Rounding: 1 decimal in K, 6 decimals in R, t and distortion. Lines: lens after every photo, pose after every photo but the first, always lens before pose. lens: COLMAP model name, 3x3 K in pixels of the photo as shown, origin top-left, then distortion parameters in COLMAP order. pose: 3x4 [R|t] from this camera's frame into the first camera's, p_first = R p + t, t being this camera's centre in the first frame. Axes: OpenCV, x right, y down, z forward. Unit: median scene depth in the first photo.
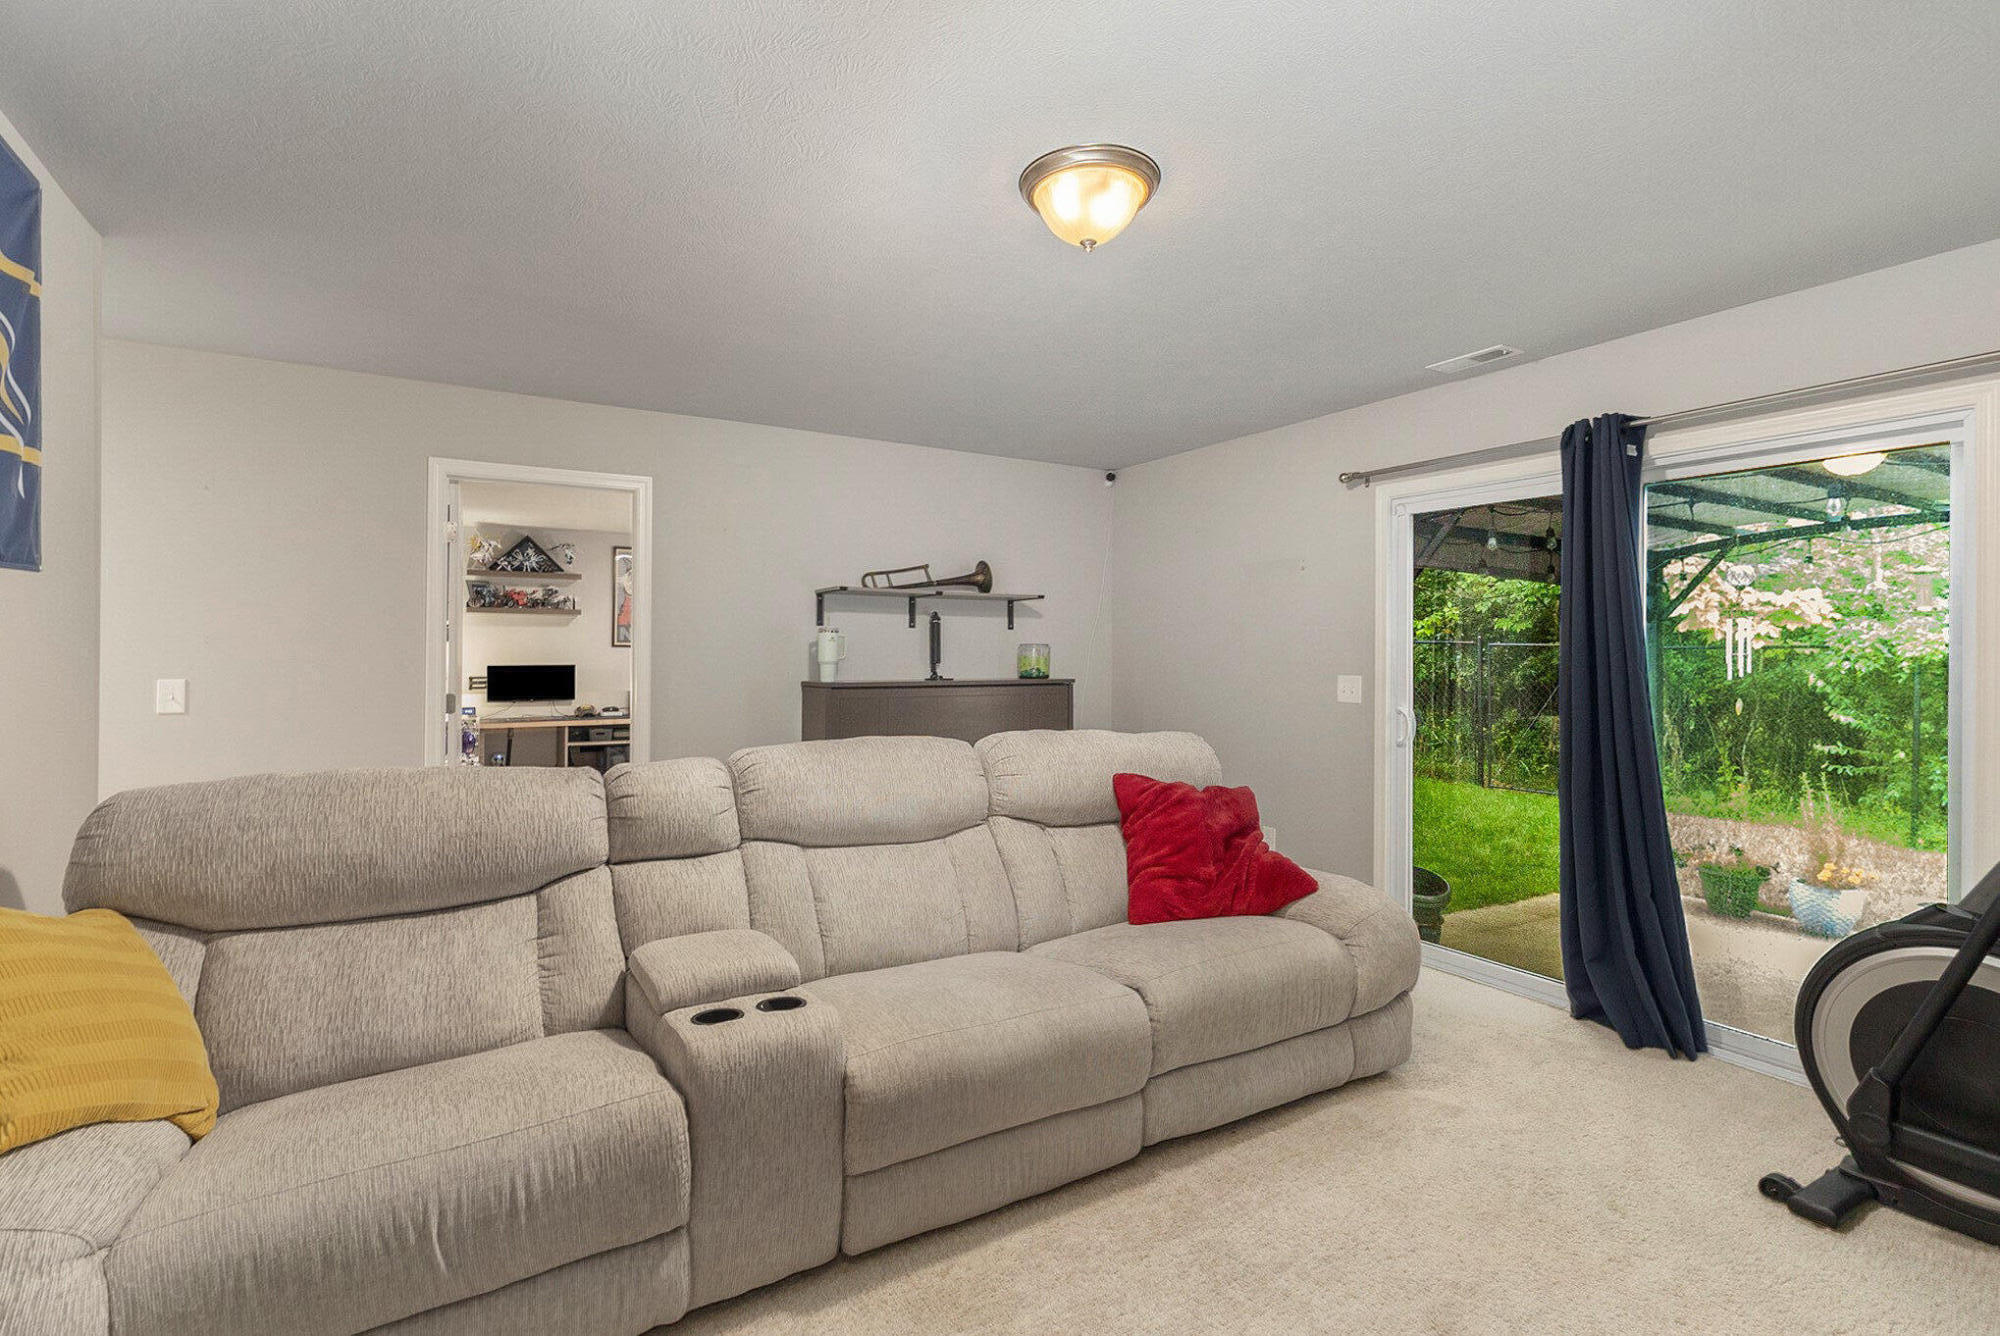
lens RADIAL K [[933.3, 0, 990.4], [0, 933.3, 659.2], [0, 0, 1]] dist [0.011266, -0.000531]
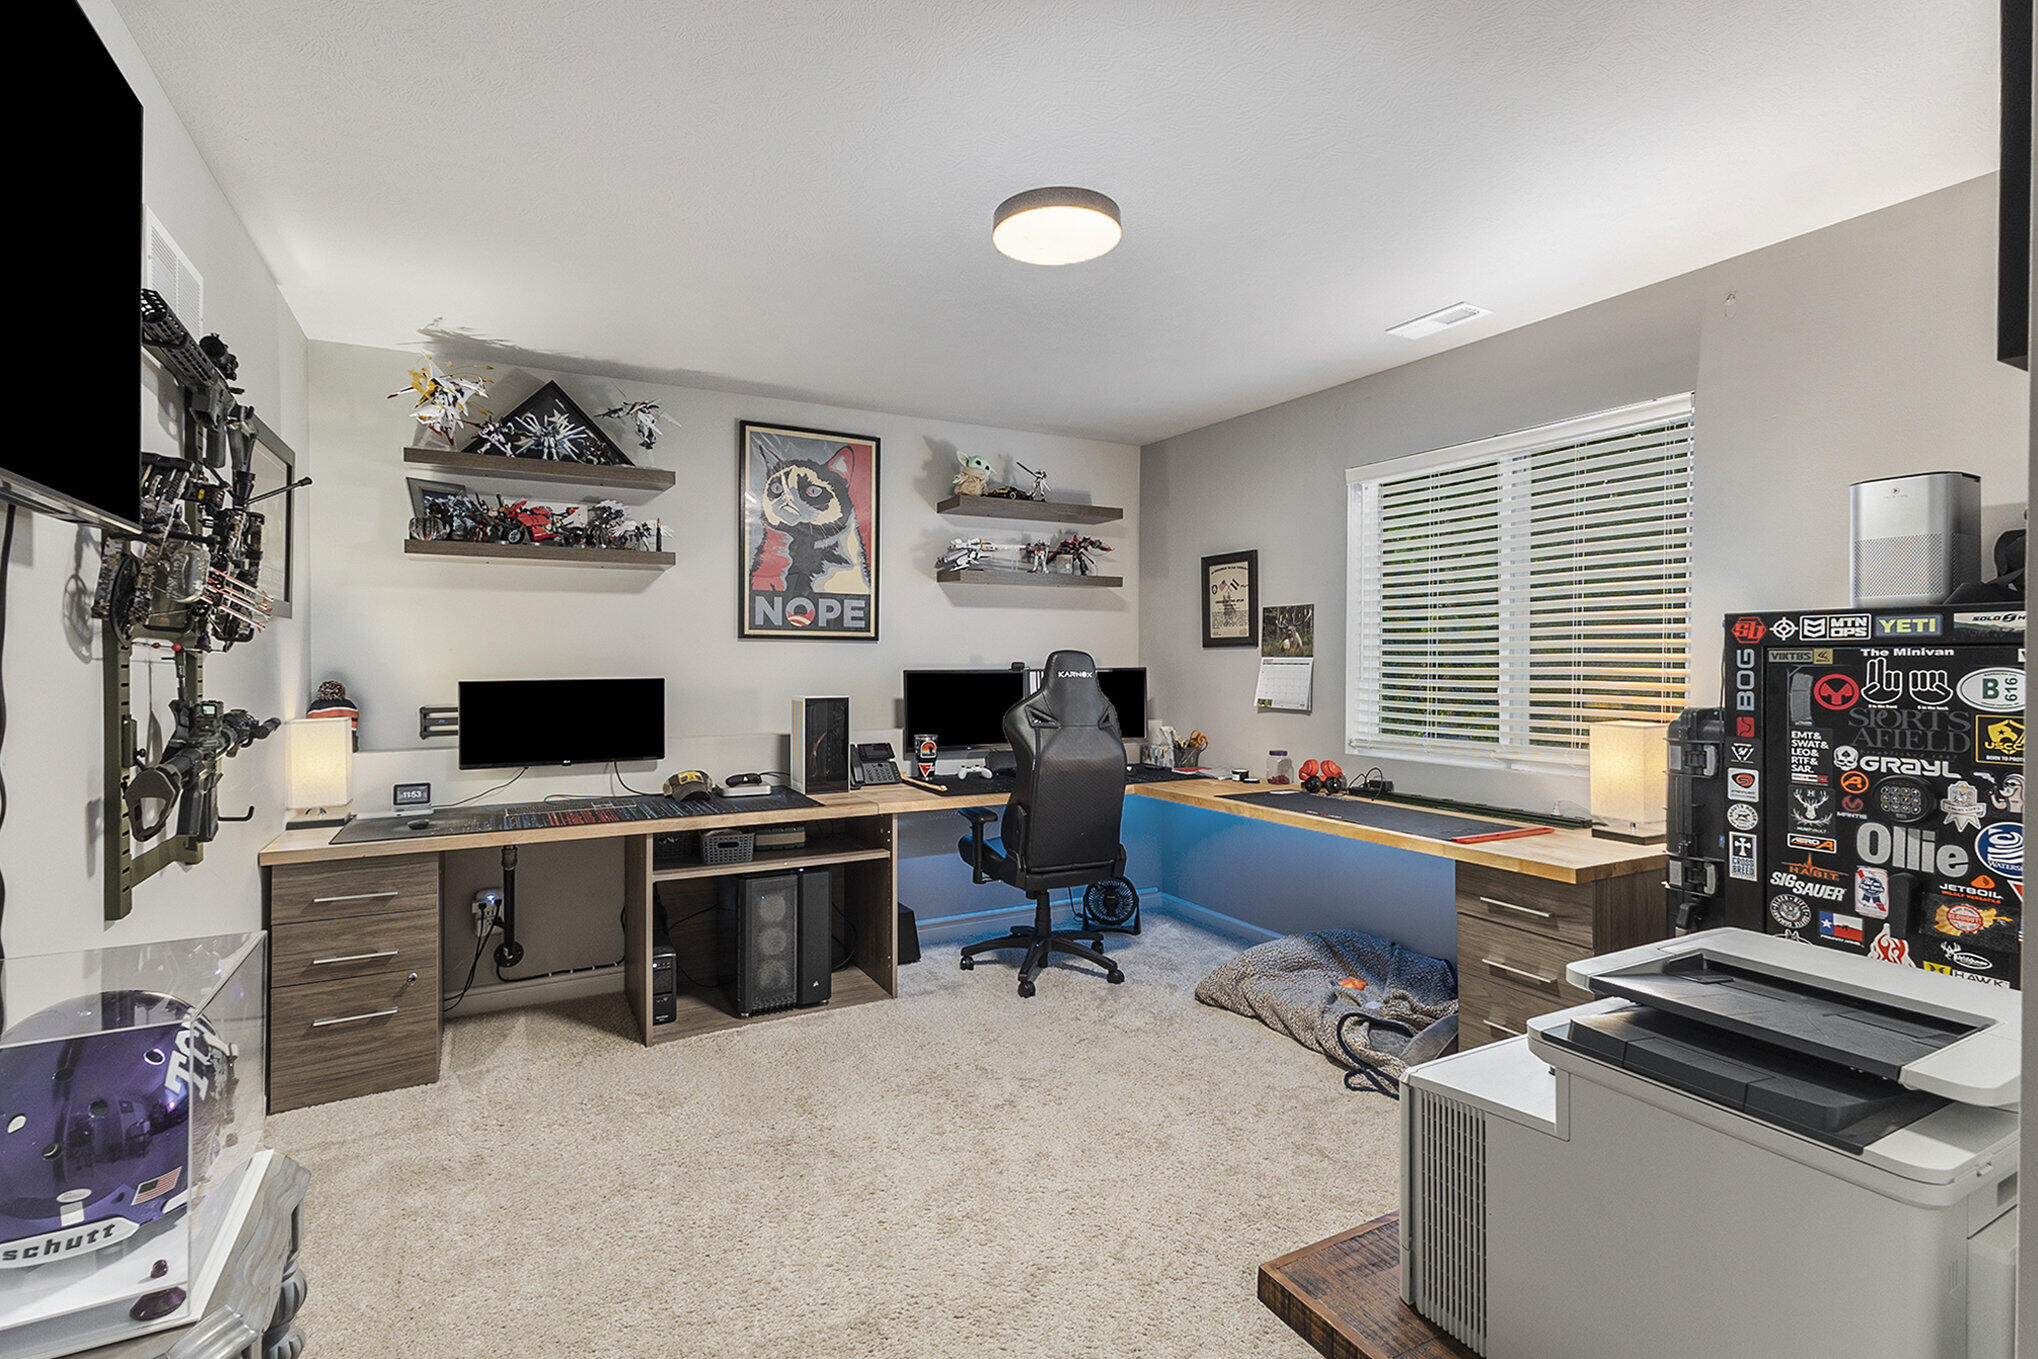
lens RADIAL K [[951.0, 0, 1019.1], [0, 951.0, 680.1], [0, 0, 1]] dist [0.011266, -0.000531]
pose [[0.999492, 0.003083, -0.031734, -0.266493], [-0.001989, 0.999405, 0.034447, -0.008979], [0.031821, -0.034366, 0.998903, 0.566270]]
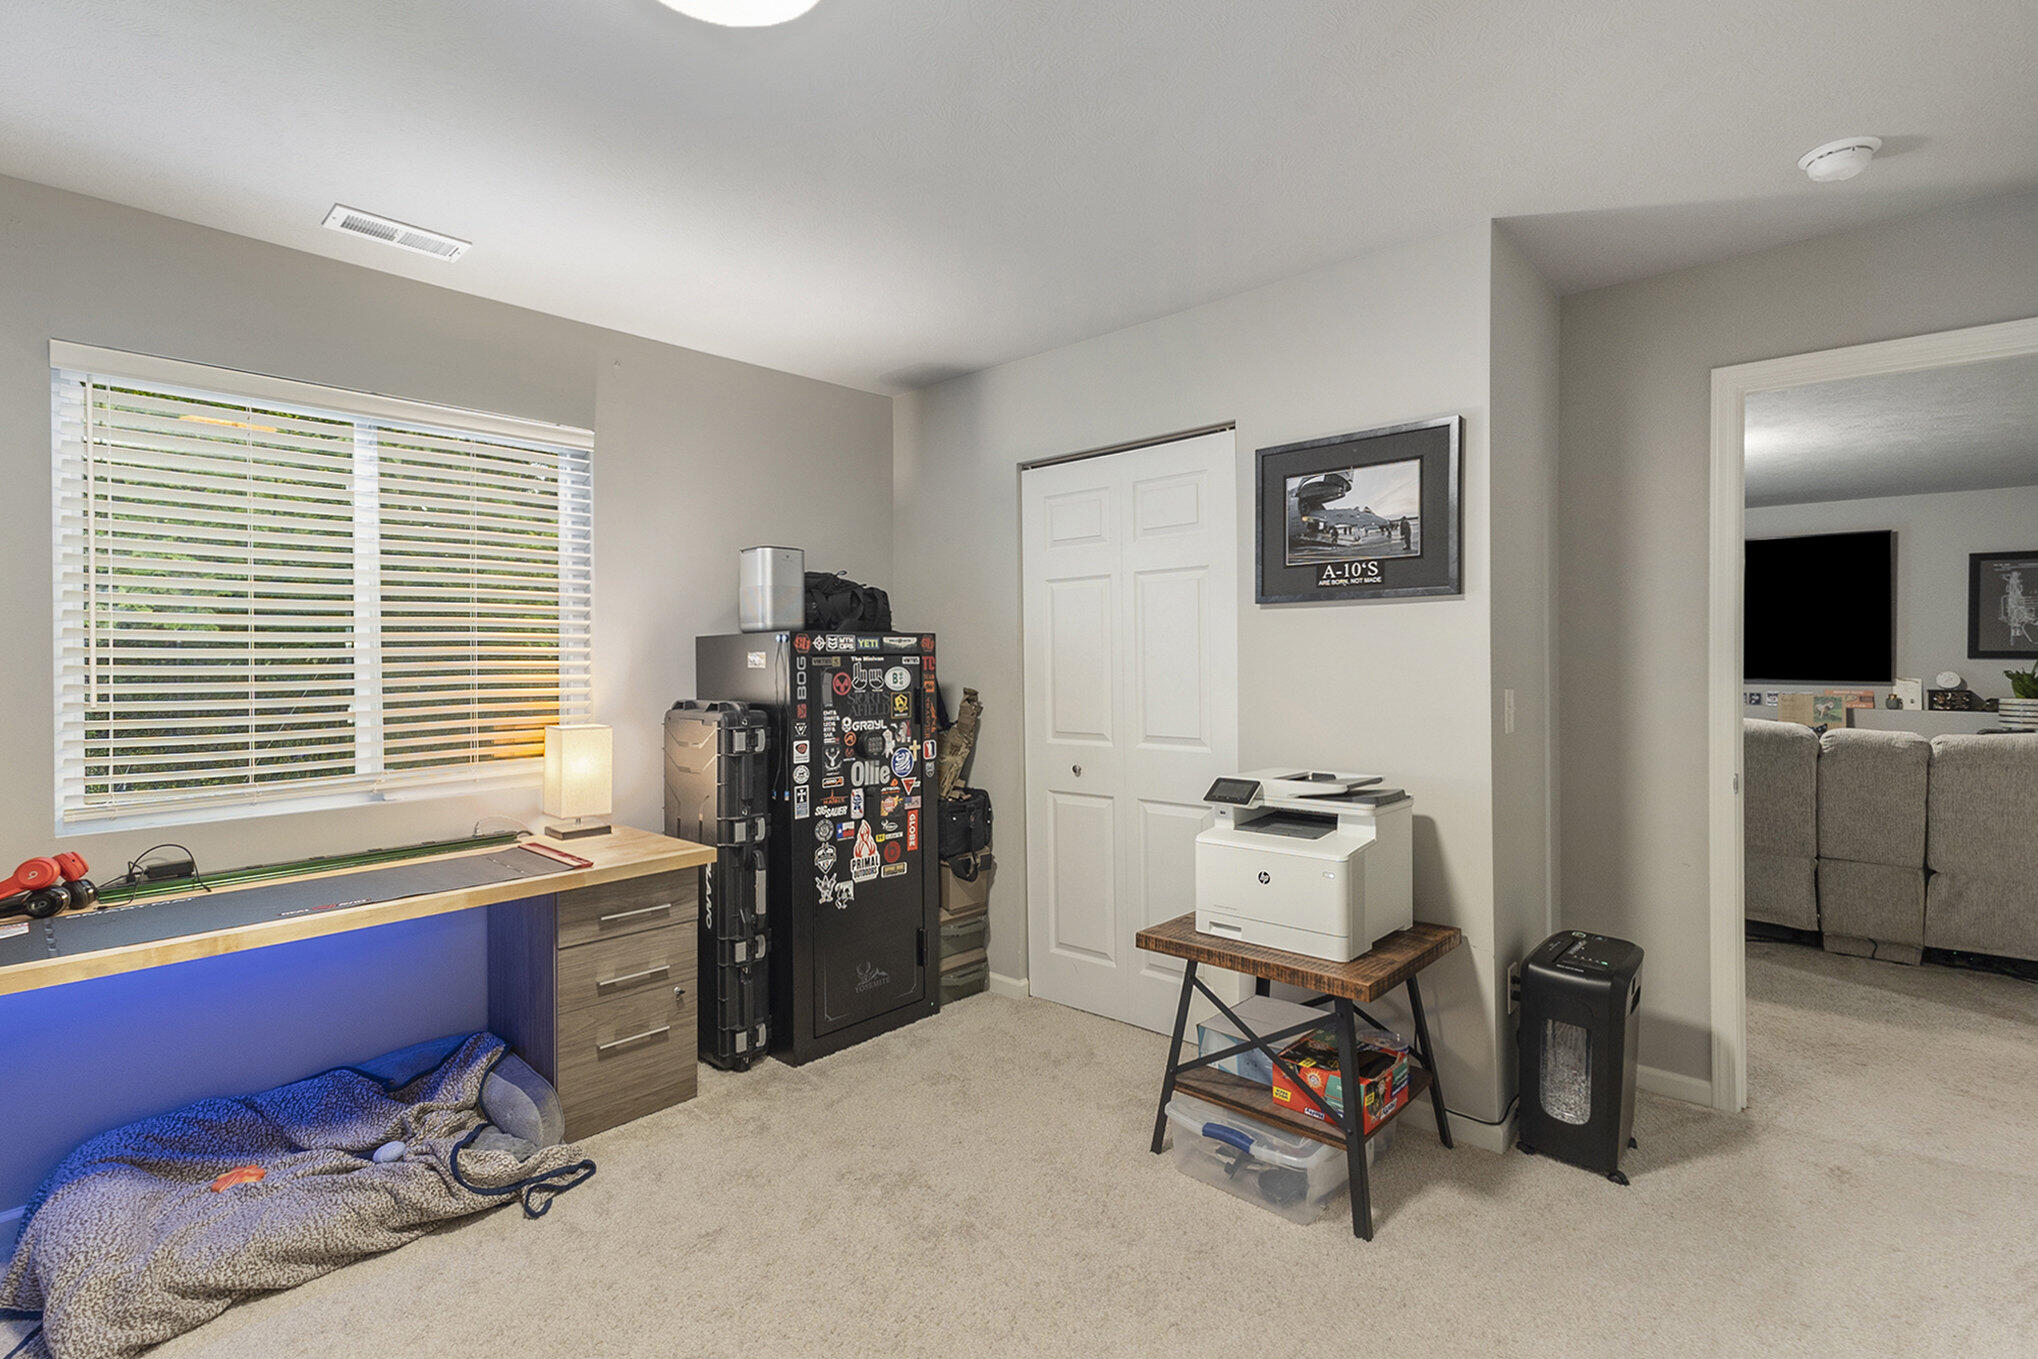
lens RADIAL K [[951.0, 0, 1010.6], [0, 951.0, 675.2], [0, 0, 1]] dist [0.011266, -0.000531]
pose [[-0.287540, -0.009521, 0.957721, -0.565231], [0.000040, 0.999950, 0.009953, -0.003137], [-0.957769, 0.002901, -0.287525, 1.034302]]
